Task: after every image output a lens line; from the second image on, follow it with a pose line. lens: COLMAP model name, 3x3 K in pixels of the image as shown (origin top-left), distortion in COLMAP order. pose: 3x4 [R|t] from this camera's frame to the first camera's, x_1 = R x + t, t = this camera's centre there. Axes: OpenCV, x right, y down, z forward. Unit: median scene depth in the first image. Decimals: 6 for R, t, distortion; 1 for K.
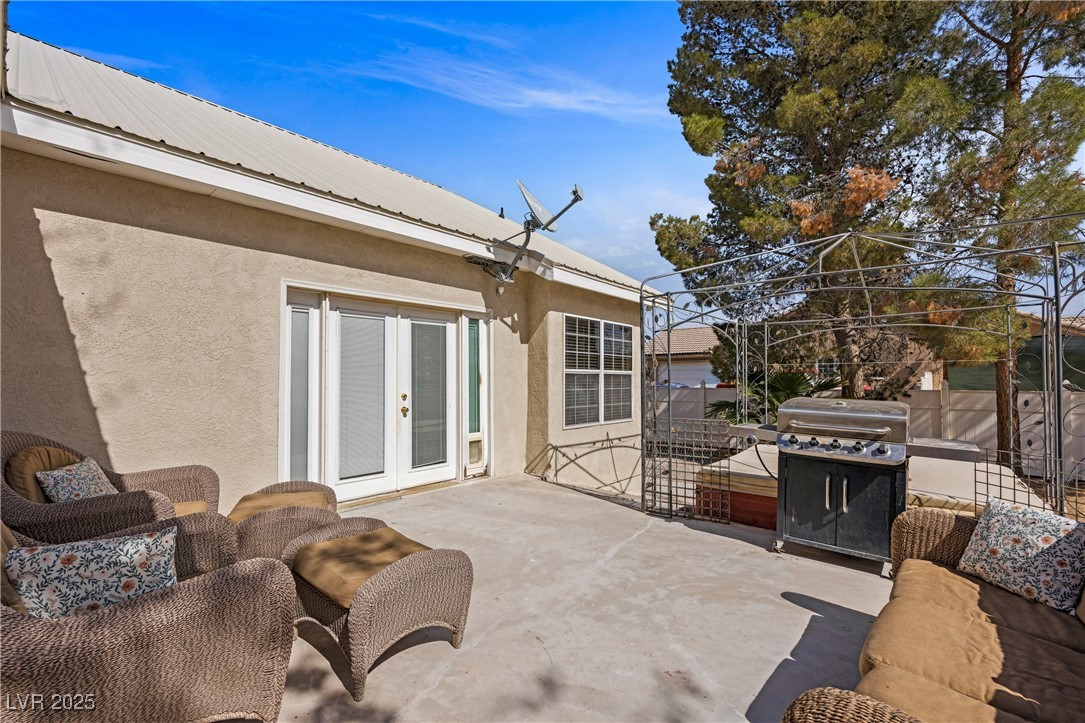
lens RADIAL K [[507.6, 0, 545.5], [0, 507.6, 366.6], [0, 0, 1]] dist [-0.013772, 0.000590]
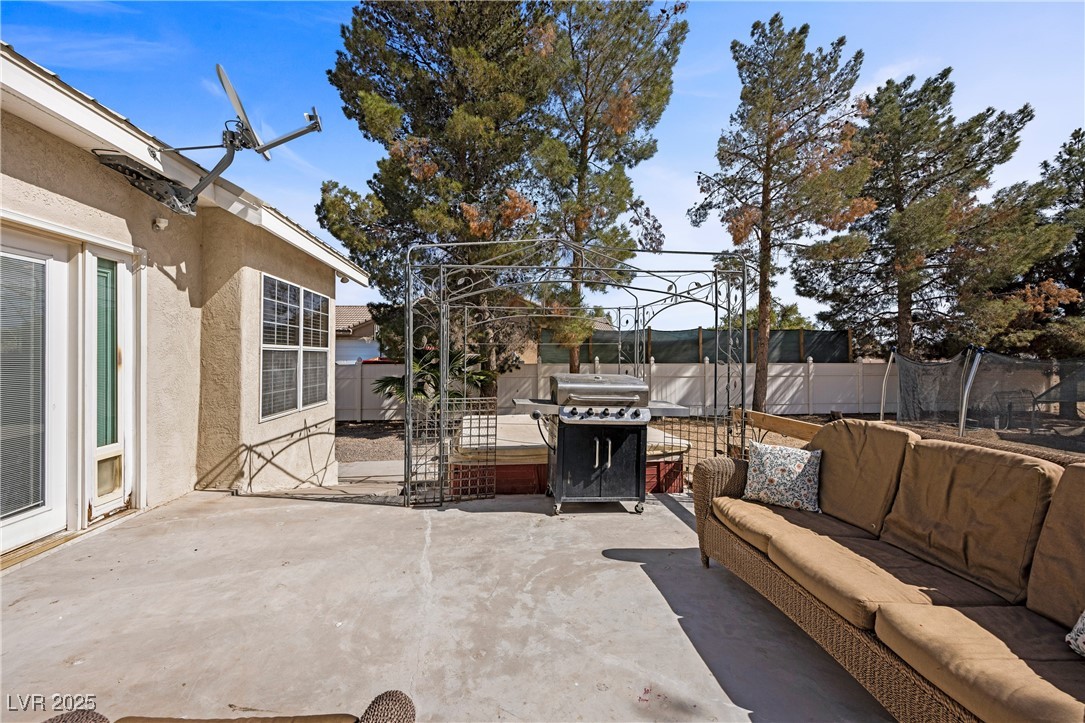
lens RADIAL K [[435.2, 0, 559.3], [0, 435.2, 350.7], [0, 0, 1]] dist [0.001135, -0.000529]
pose [[0.675108, 0.007576, 0.737680, -0.168355], [-0.017921, 0.999821, 0.006133, 0.002713], [-0.737501, -0.017361, 0.675123, 0.251316]]
